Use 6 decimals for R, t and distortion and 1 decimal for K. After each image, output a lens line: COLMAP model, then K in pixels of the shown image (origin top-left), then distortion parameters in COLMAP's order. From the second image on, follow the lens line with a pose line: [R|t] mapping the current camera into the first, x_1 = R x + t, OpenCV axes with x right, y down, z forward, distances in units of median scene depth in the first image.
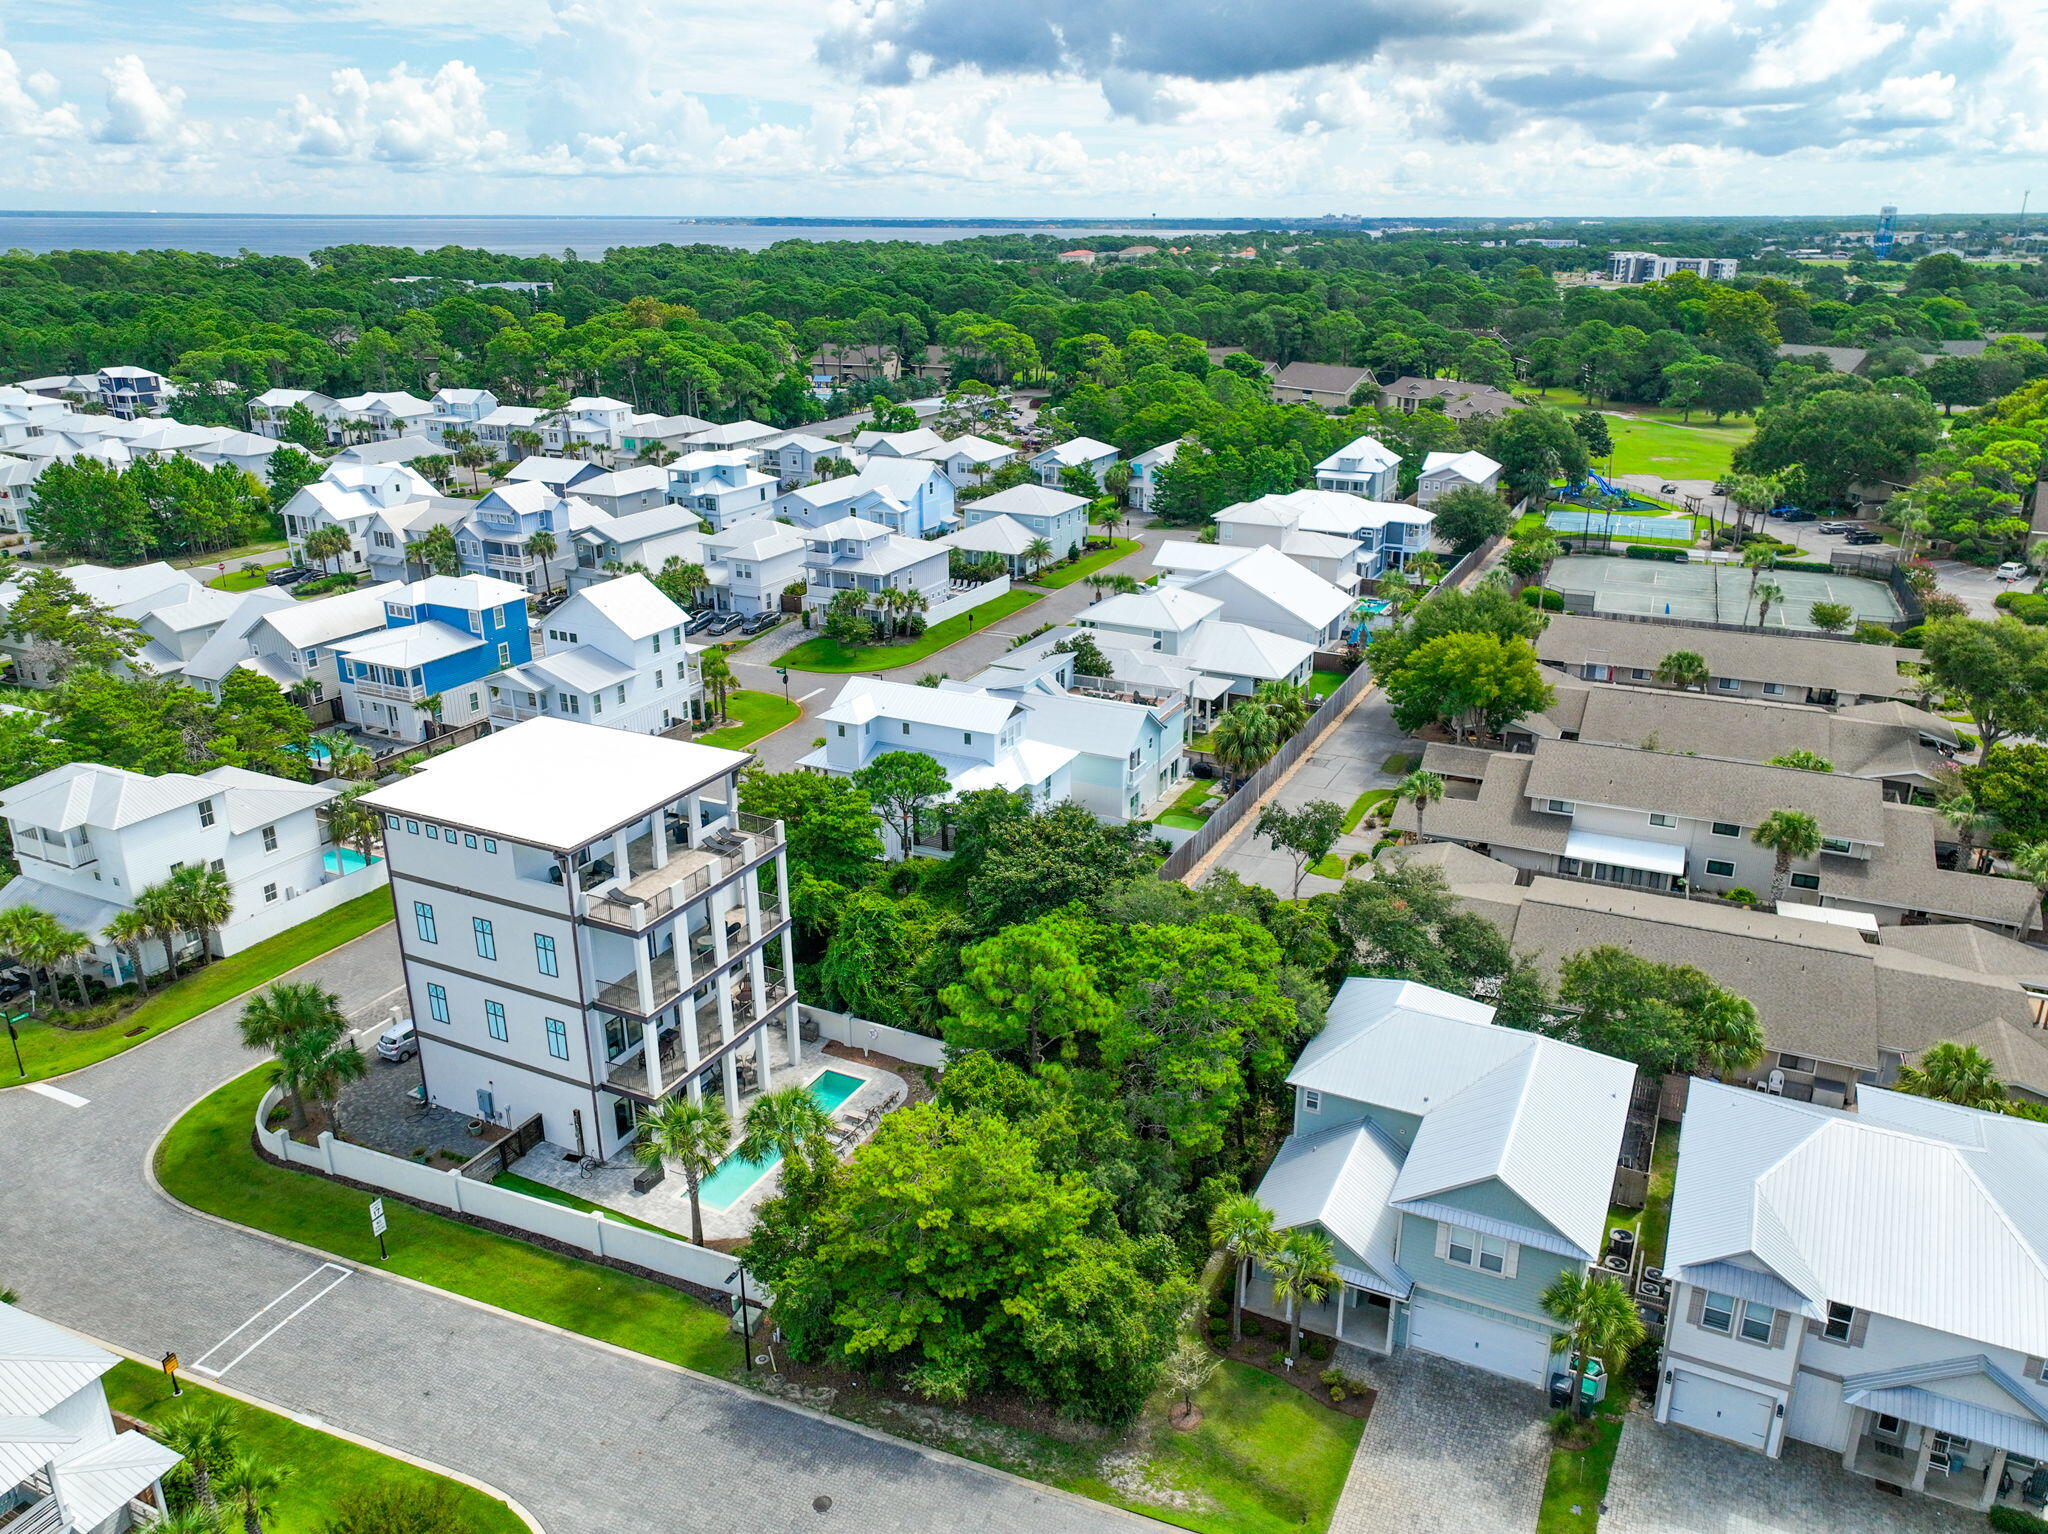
lens RADIAL K [[1476.0, 0, 1041.4], [0, 1476.0, 769.1], [0, 0, 1]] dist [0.003236, 0.008805]
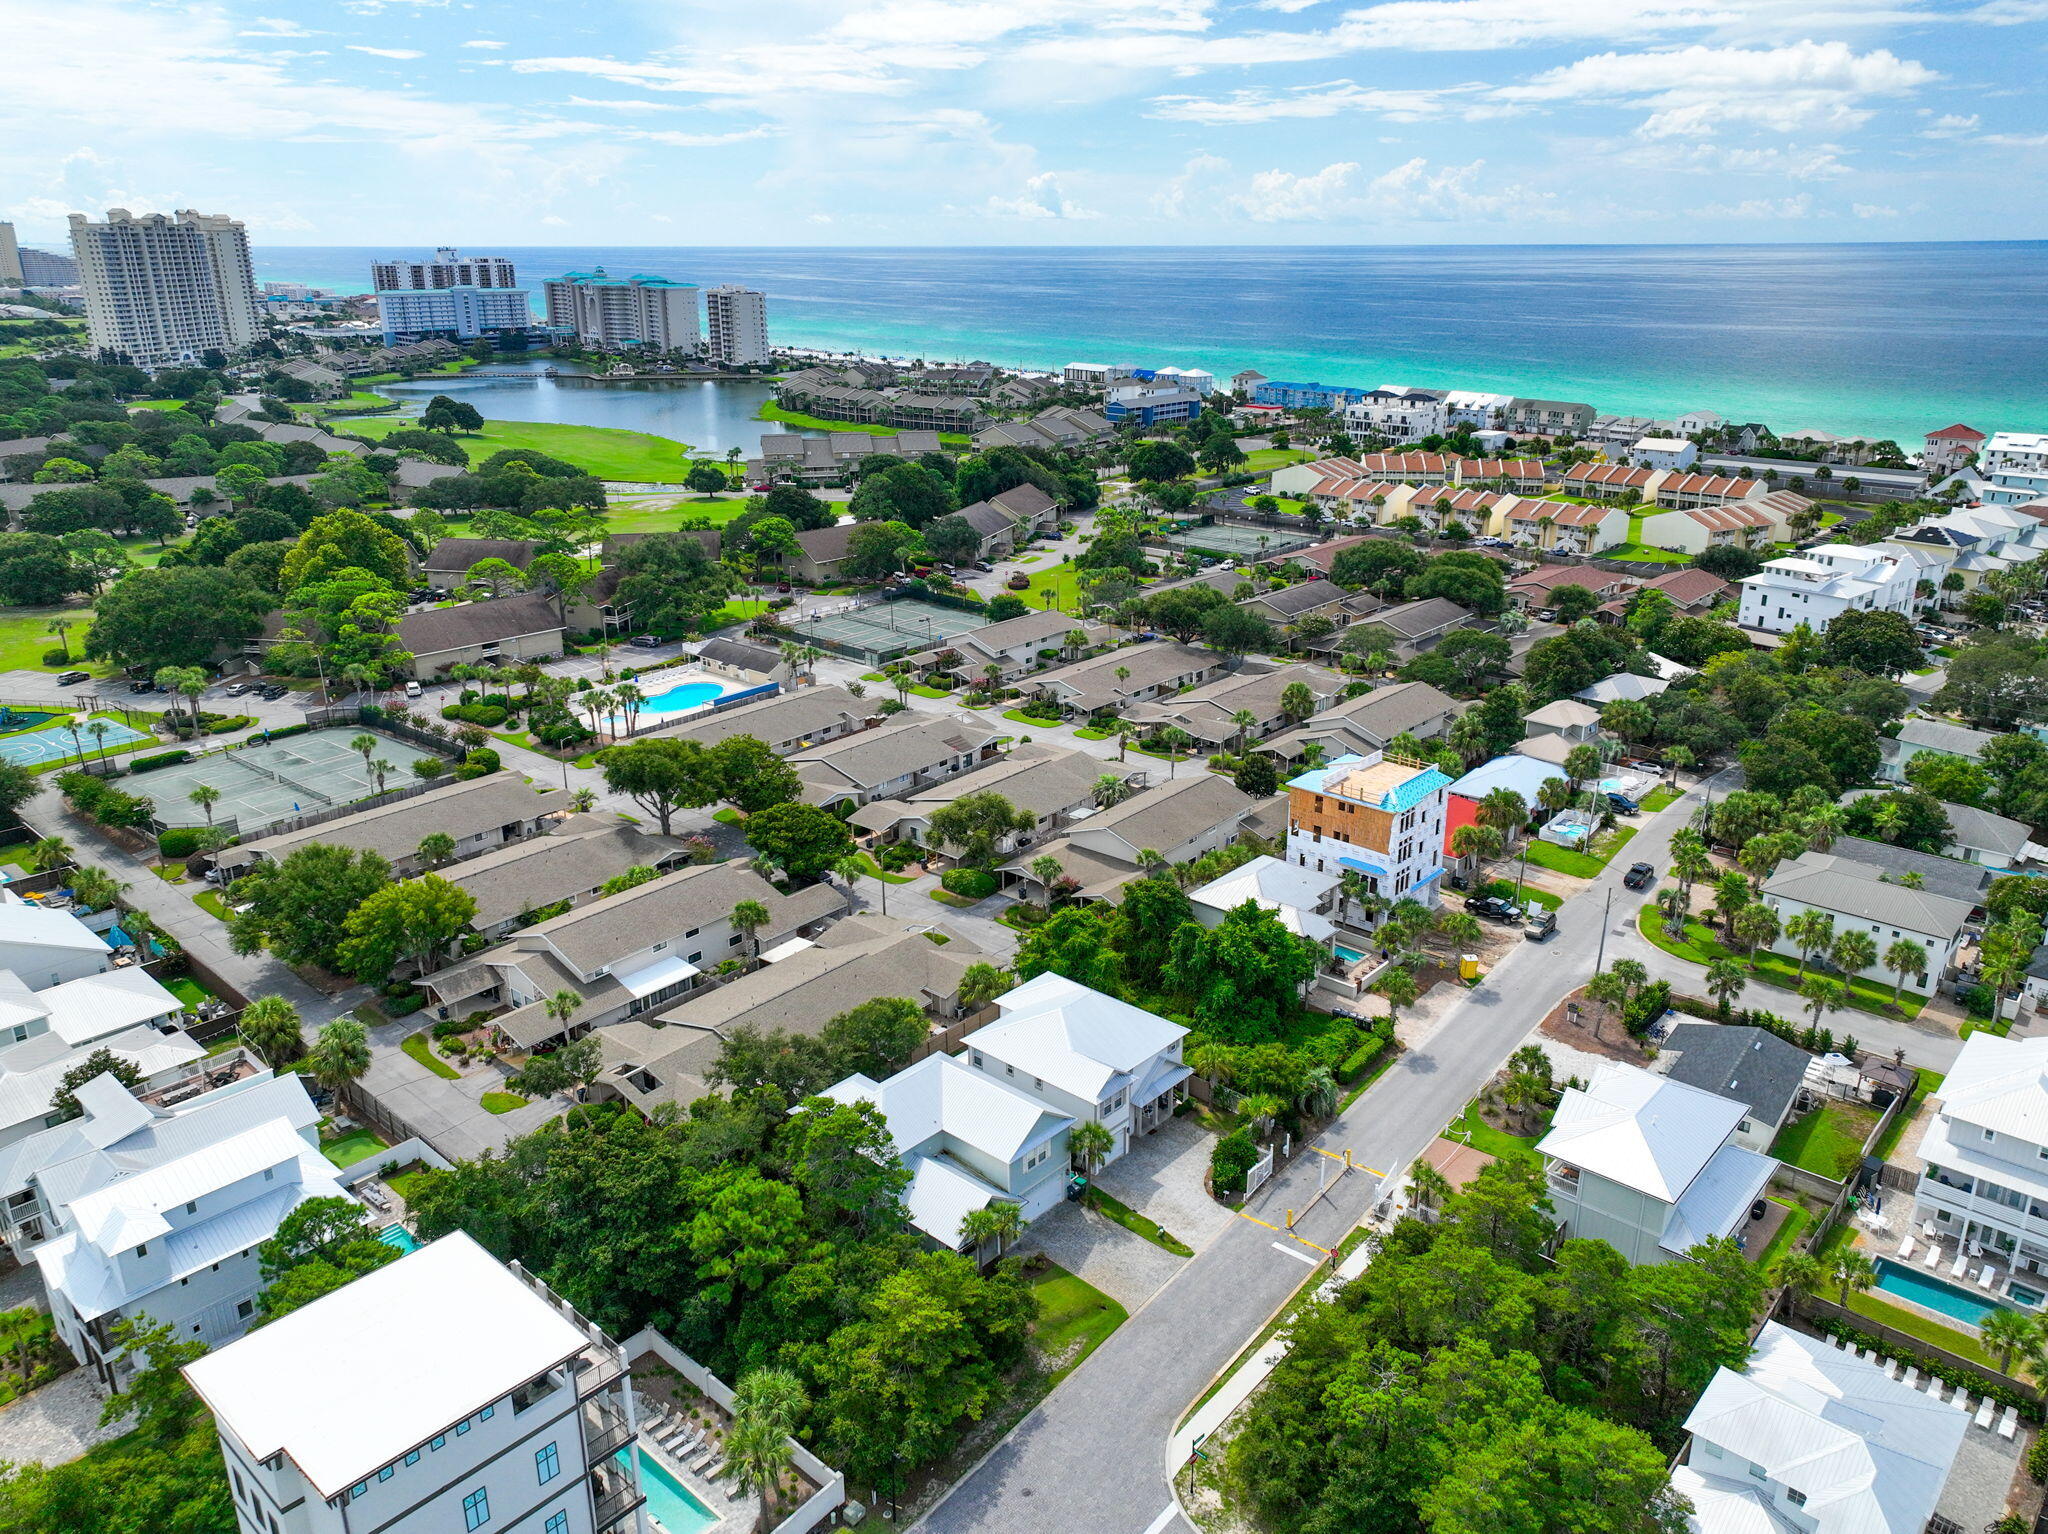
lens RADIAL K [[1476.0, 0, 1041.4], [0, 1476.0, 769.1], [0, 0, 1]] dist [0.003236, 0.008805]
pose [[0.270664, -0.322940, 0.906891, -0.900531], [0.337894, 0.913987, 0.224622, -0.395902], [-0.901426, 0.245636, 0.356503, 0.130357]]
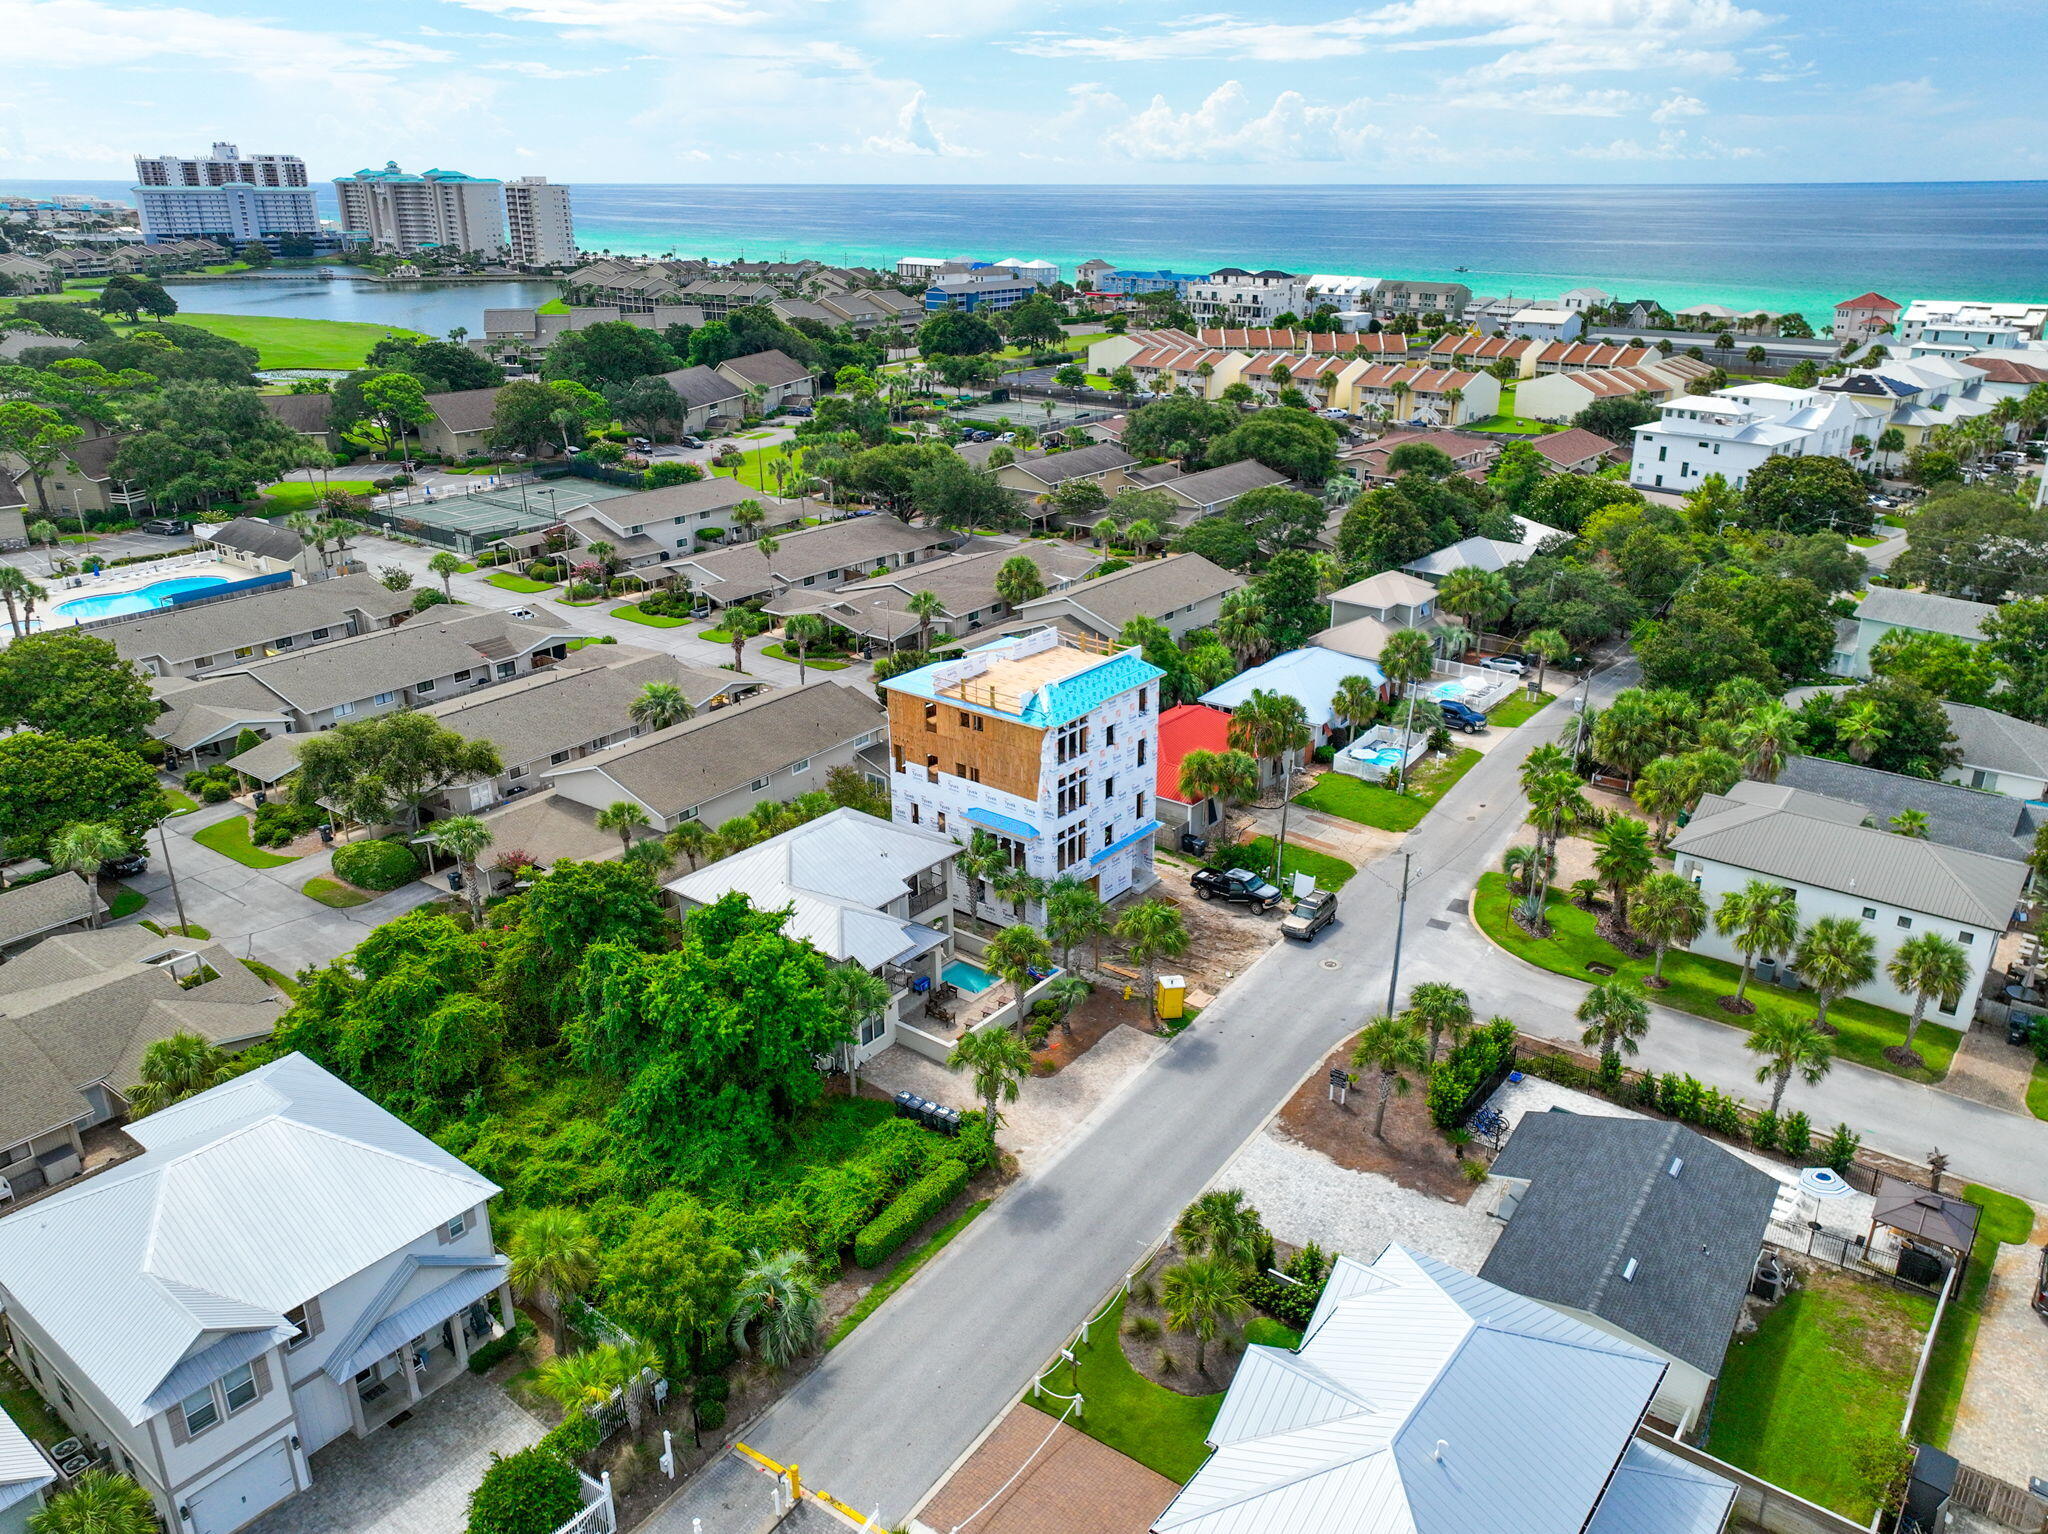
lens RADIAL K [[1481.6, 0, 1040.5], [0, 1481.6, 763.5], [0, 0, 1]] dist [0.000830, 0.011970]
pose [[0.207257, -0.356189, 0.911139, -0.087053], [0.340236, 0.899465, 0.274231, -0.046444], [-0.917215, 0.253166, 0.307609, 0.089403]]
